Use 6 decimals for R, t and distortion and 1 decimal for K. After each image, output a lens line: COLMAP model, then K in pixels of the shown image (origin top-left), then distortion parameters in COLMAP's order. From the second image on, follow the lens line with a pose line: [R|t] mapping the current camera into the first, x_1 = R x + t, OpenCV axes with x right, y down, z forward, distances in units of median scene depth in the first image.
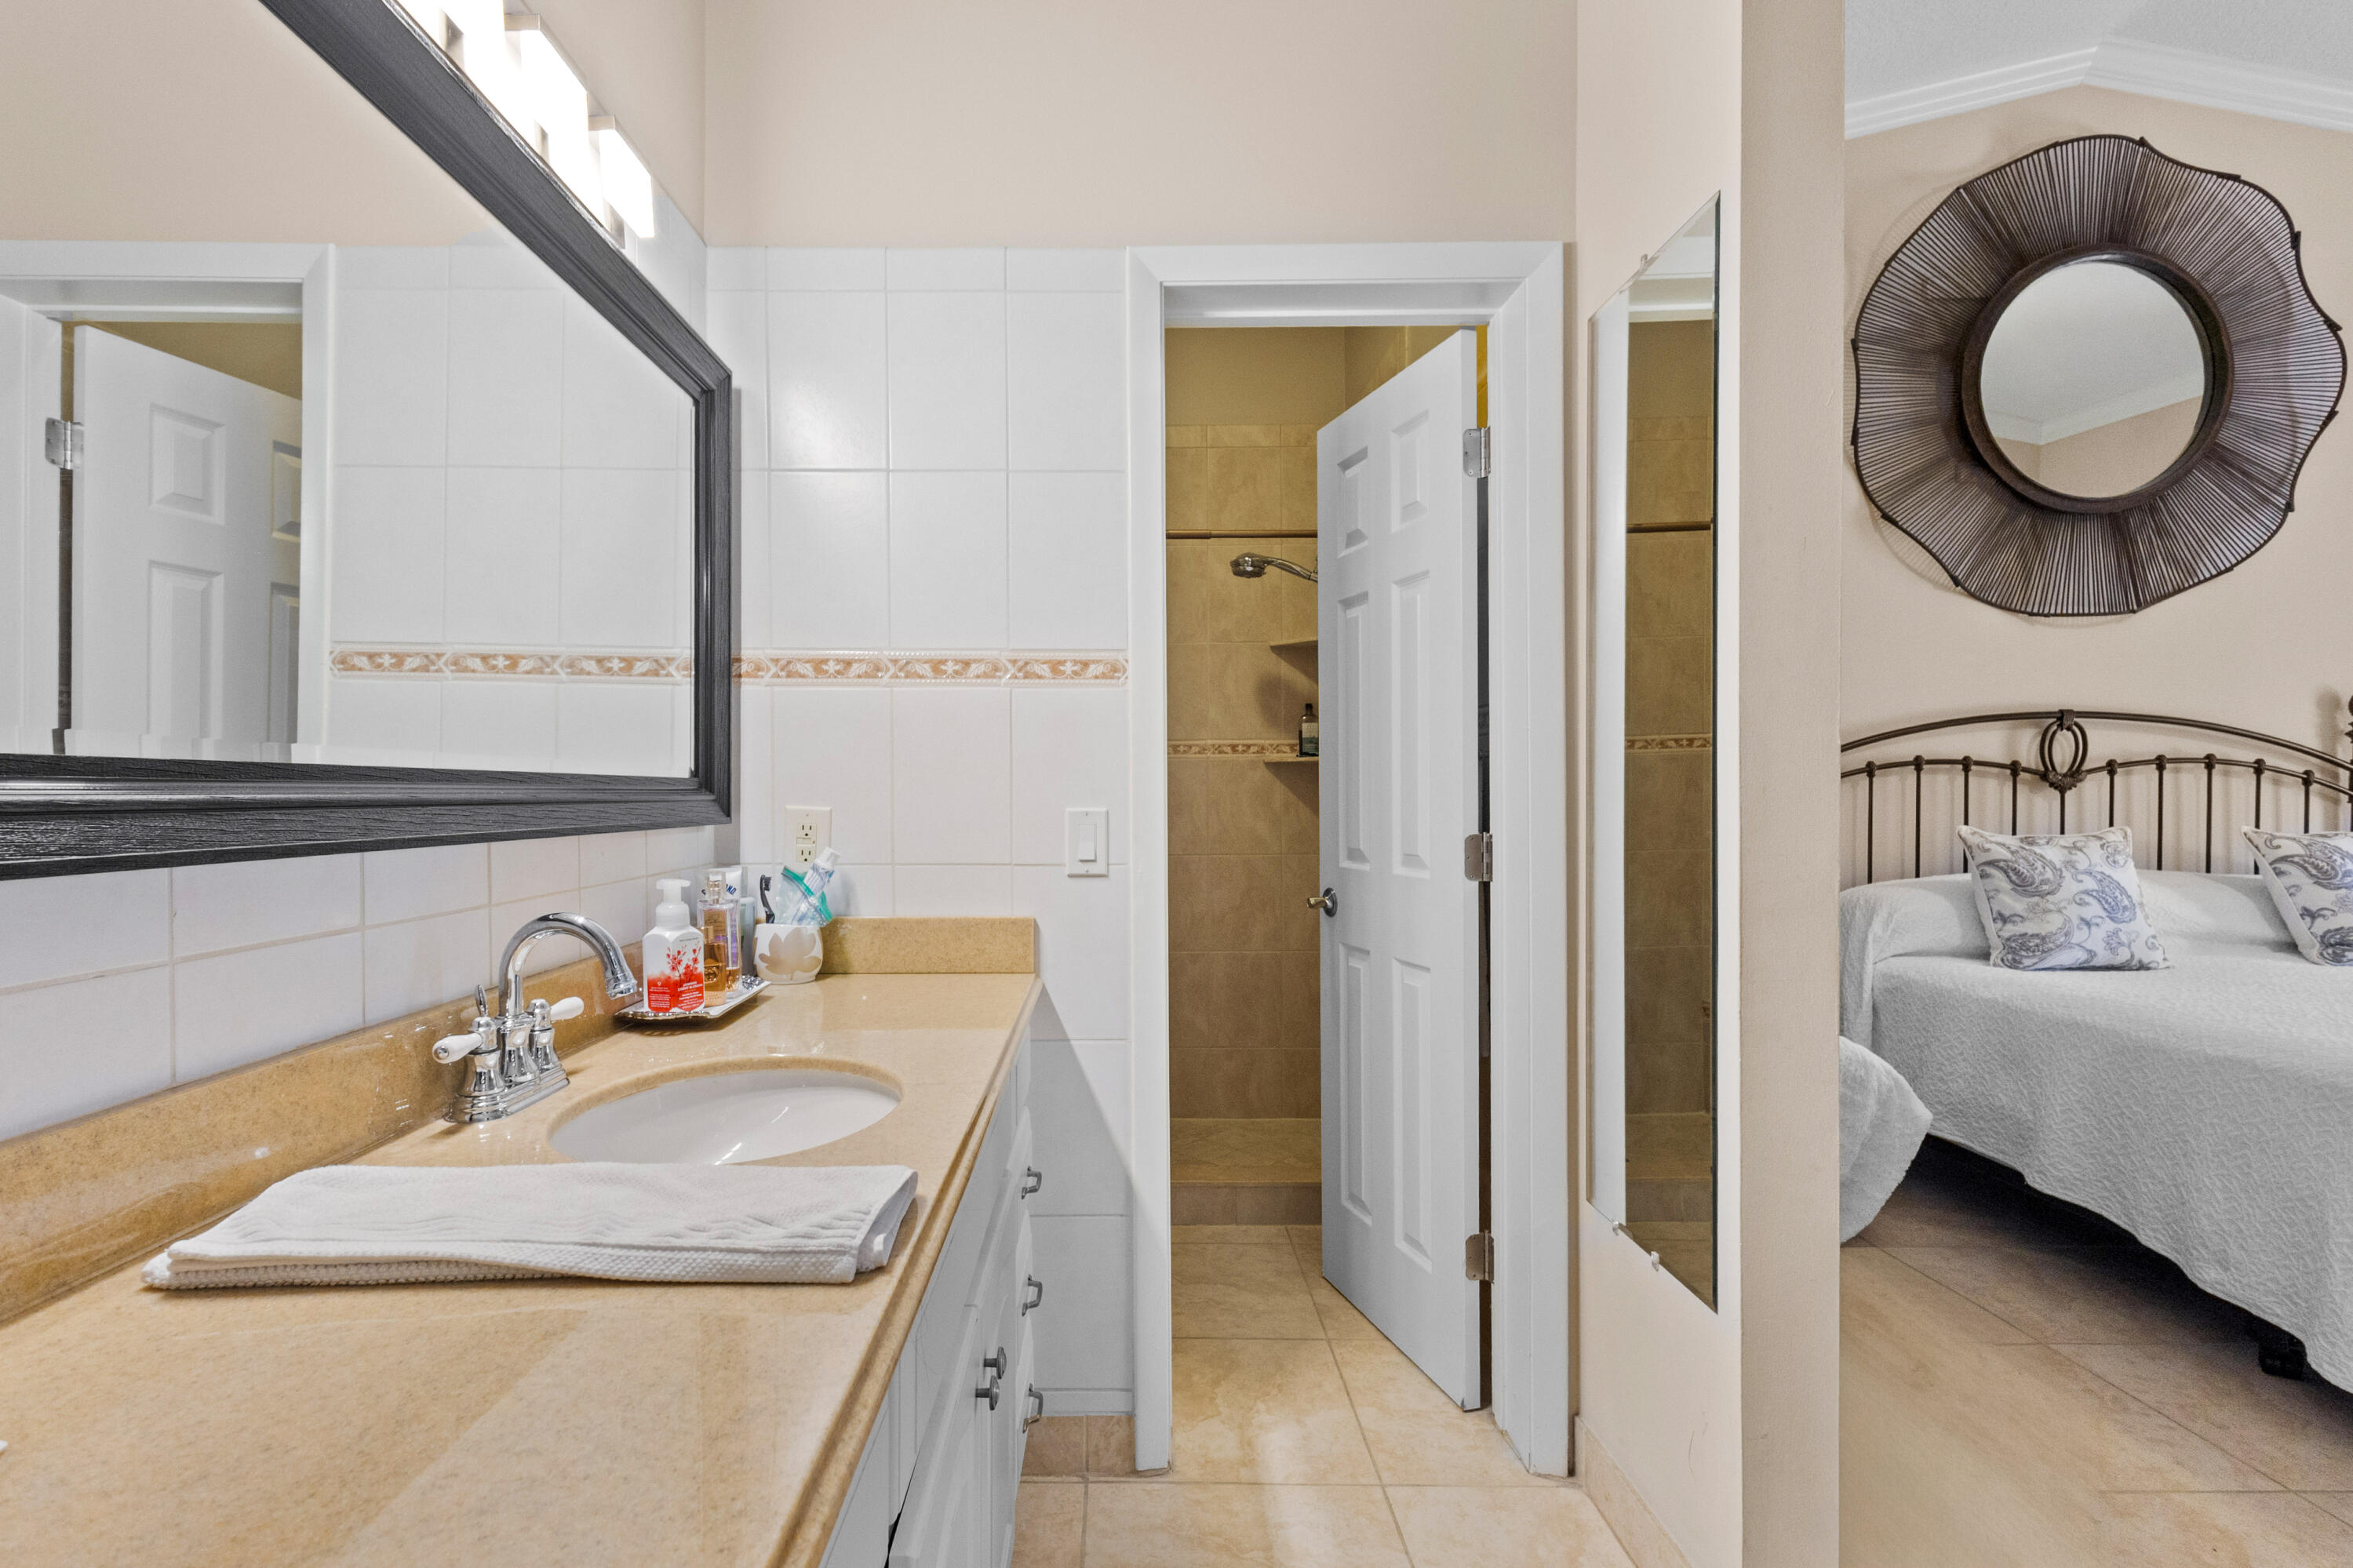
lens RADIAL K [[1092.1, 0, 1128.6], [0, 1092.1, 810.4], [0, 0, 1]] dist [0.014212, -0.004042]
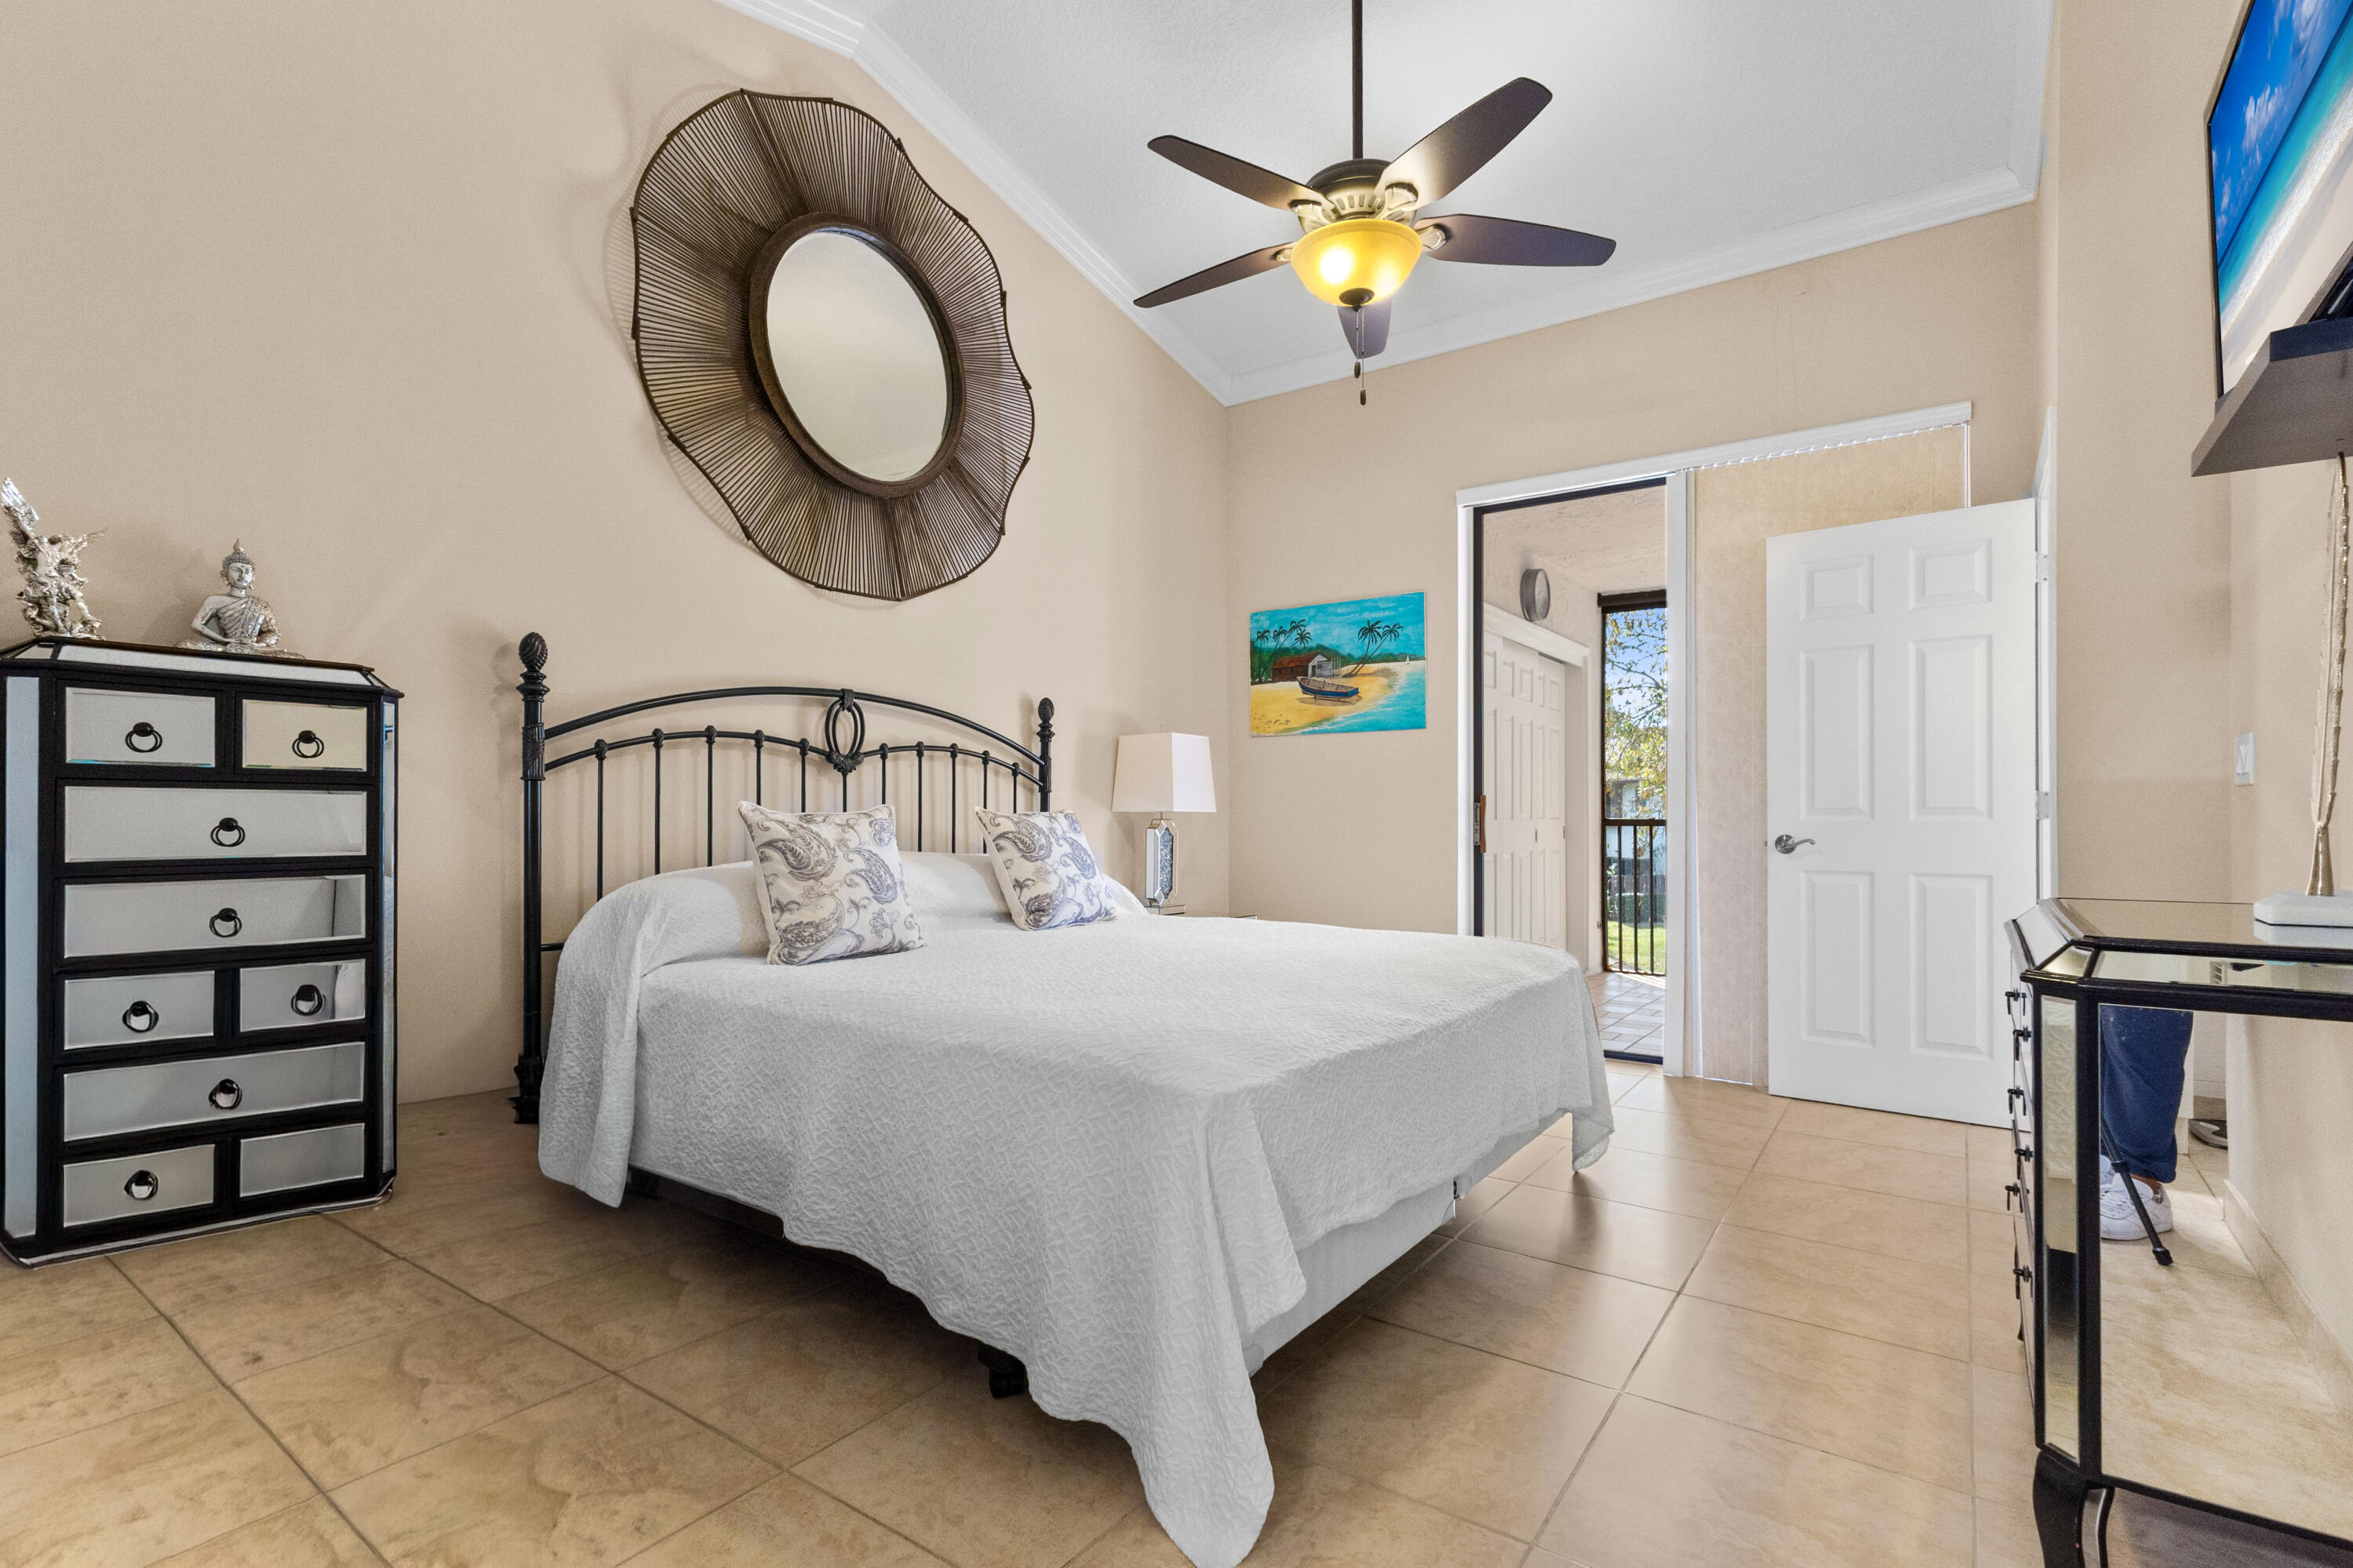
lens RADIAL K [[1092.1, 0, 1126.2], [0, 1092.1, 823.2], [0, 0, 1]] dist [0.014212, -0.004042]
pose [[0.602195, -0.001611, 0.798348, 0.231971], [0.008487, 0.999954, -0.004384, 0.032893], [-0.798304, 0.009416, 0.602181, 0.226314]]
